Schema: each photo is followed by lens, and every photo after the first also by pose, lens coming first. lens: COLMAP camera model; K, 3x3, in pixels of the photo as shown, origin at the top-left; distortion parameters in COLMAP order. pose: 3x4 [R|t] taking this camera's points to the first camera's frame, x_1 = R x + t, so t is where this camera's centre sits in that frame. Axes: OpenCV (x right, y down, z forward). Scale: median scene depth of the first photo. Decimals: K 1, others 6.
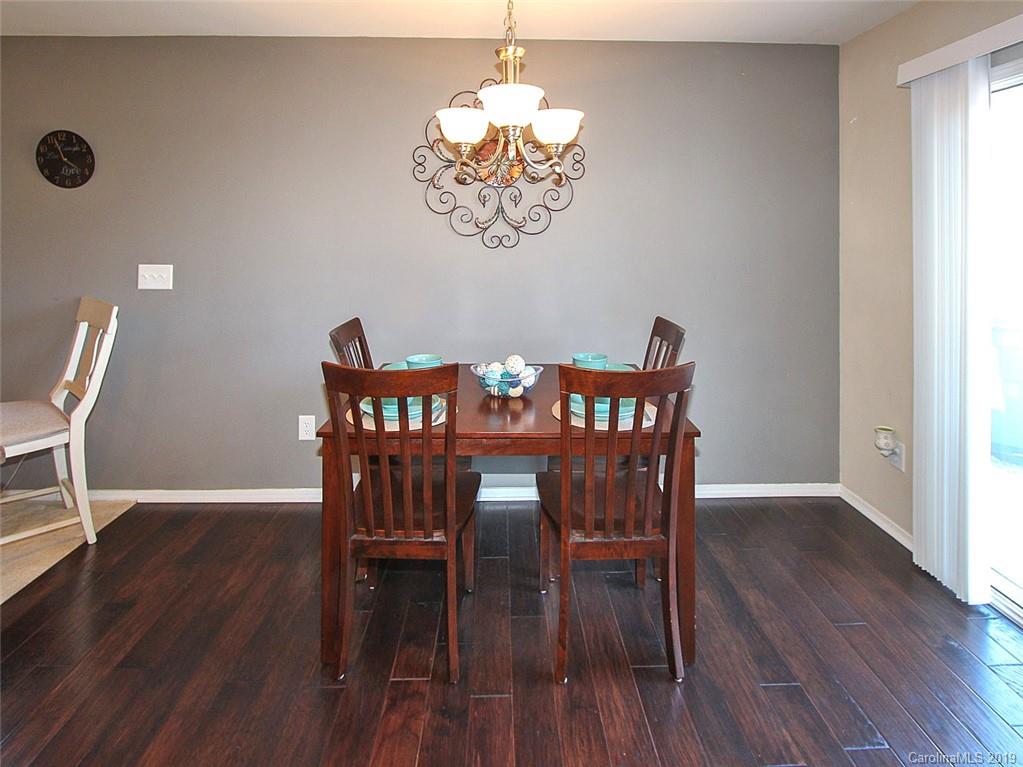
lens RADIAL K [[568.7, 0, 508.7], [0, 568.7, 212.1], [0, 0, 1]] dist [-0.003328, -0.001050]
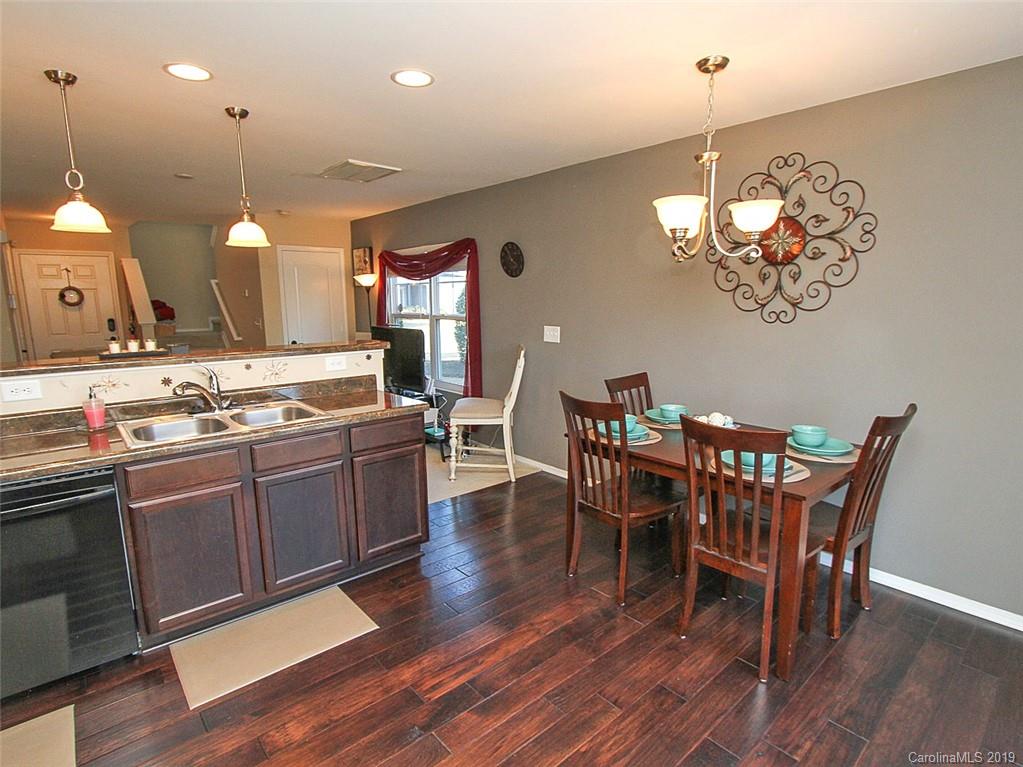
lens RADIAL K [[546.2, 0, 510.5], [0, 546.2, 389.9], [0, 0, 1]] dist [-0.002082, 0.000153]
pose [[0.650987, 0.122779, -0.749093, 0.445026], [0.036111, 0.980706, 0.192123, -0.029014], [0.758229, -0.152120, 0.633993, -0.053909]]
